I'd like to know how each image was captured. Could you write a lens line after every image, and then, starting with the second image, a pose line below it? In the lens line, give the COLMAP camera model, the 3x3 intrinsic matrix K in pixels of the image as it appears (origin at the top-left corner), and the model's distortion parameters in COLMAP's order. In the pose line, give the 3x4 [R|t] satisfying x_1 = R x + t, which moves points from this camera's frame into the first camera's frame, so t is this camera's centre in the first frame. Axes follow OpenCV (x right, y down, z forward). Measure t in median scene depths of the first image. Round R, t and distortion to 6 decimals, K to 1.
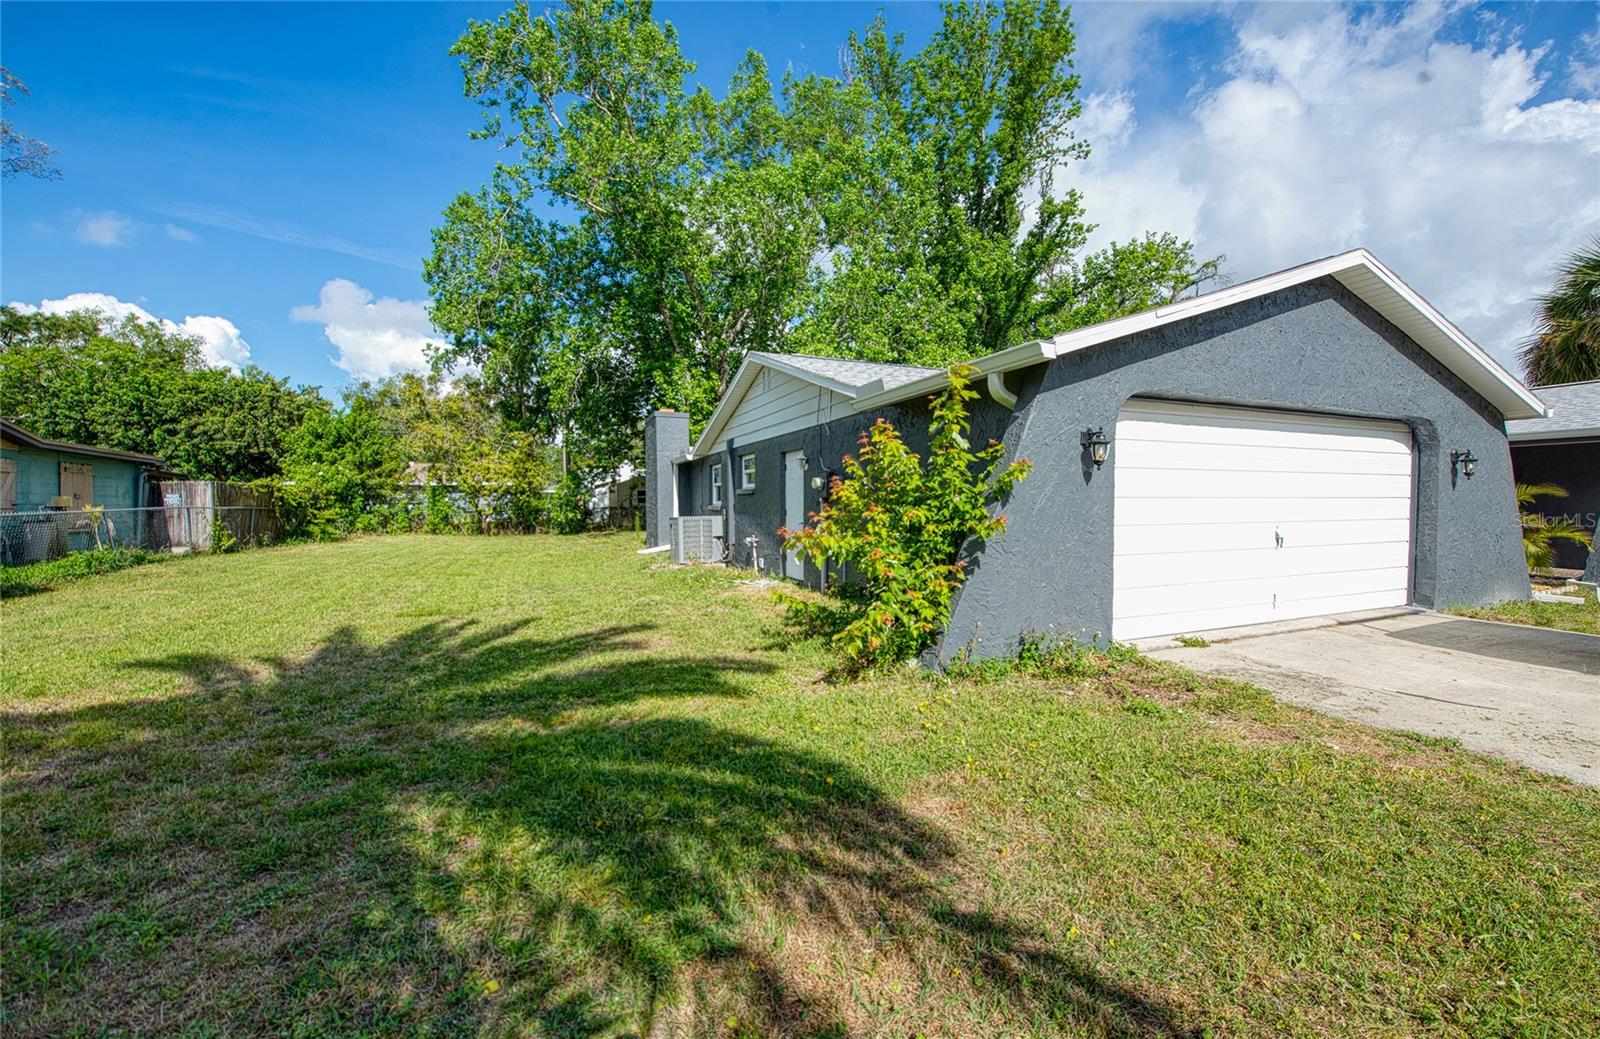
lens RADIAL K [[654.5, 0, 803.1], [0, 654.5, 521.5], [0, 0, 1]] dist [-0.000635, -0.000044]
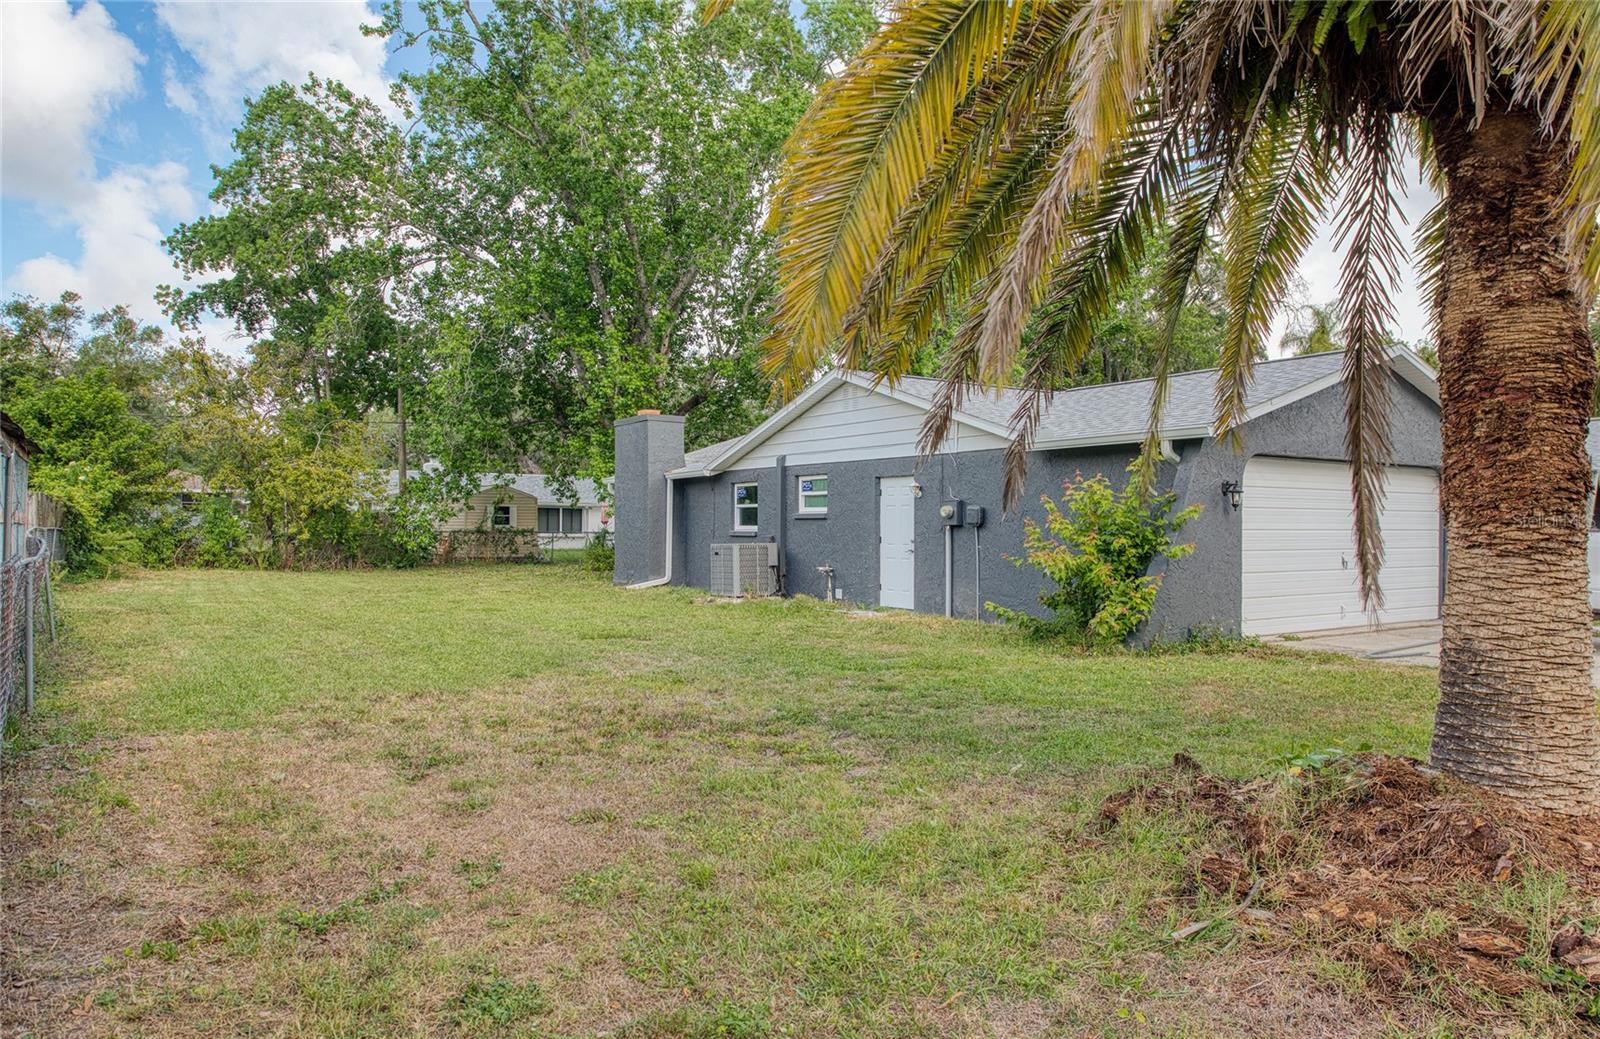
lens RADIAL K [[1097.8, 0, 798.4], [0, 1097.8, 523.0], [0, 0, 1]] dist [0.009948, 0.002684]
pose [[0.982789, 0.008855, 0.184519, -0.396134], [-0.003453, 0.999557, -0.029577, 0.009263], [-0.184699, 0.028431, 0.982384, -0.503475]]
